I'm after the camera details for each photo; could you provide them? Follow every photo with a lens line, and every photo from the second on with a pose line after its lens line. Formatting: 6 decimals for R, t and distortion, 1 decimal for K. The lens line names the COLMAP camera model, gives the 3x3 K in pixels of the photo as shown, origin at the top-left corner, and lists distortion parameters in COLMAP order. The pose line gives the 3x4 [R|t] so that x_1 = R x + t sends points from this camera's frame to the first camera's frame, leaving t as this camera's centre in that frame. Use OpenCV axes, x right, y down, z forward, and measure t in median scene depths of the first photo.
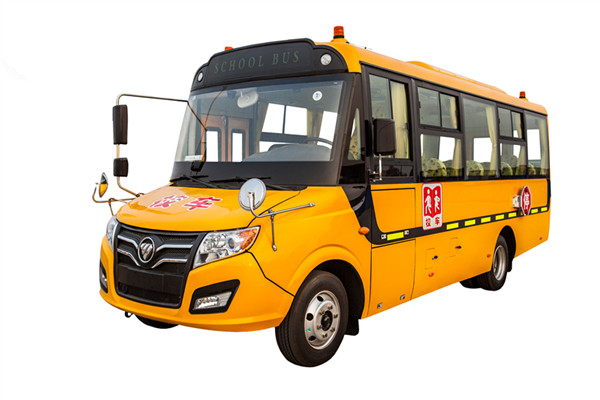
lens RADIAL K [[581.6, 0, 300.0], [0, 581.6, 200.0], [0, 0, 1]] dist [-0.003860, -0.002740]
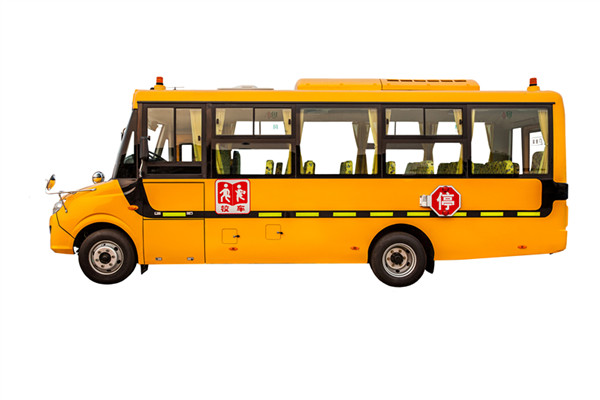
lens RADIAL K [[581.6, 0, 300.0], [0, 581.6, 200.0], [0, 0, 1]] dist [-0.003860, -0.002740]
pose [[0.614987, 0.037032, -0.787667, 1.462678], [-0.038166, 0.999124, 0.017175, -0.011262], [0.787613, 0.019499, 0.615861, 0.333495]]
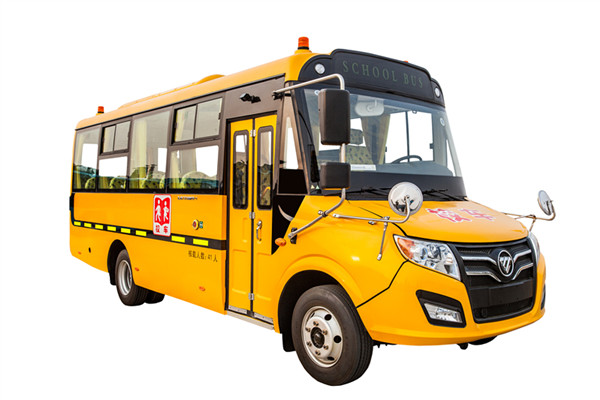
lens RADIAL K [[535.2, 0, 300.0], [0, 535.2, 200.0], [0, 0, 1]] dist [0.063283, 0.001029]
pose [[0.225475, -0.025382, 0.973918, -0.670258], [0.038397, 0.999115, 0.017149, -0.027209], [-0.973492, 0.033529, 0.226250, 0.614511]]
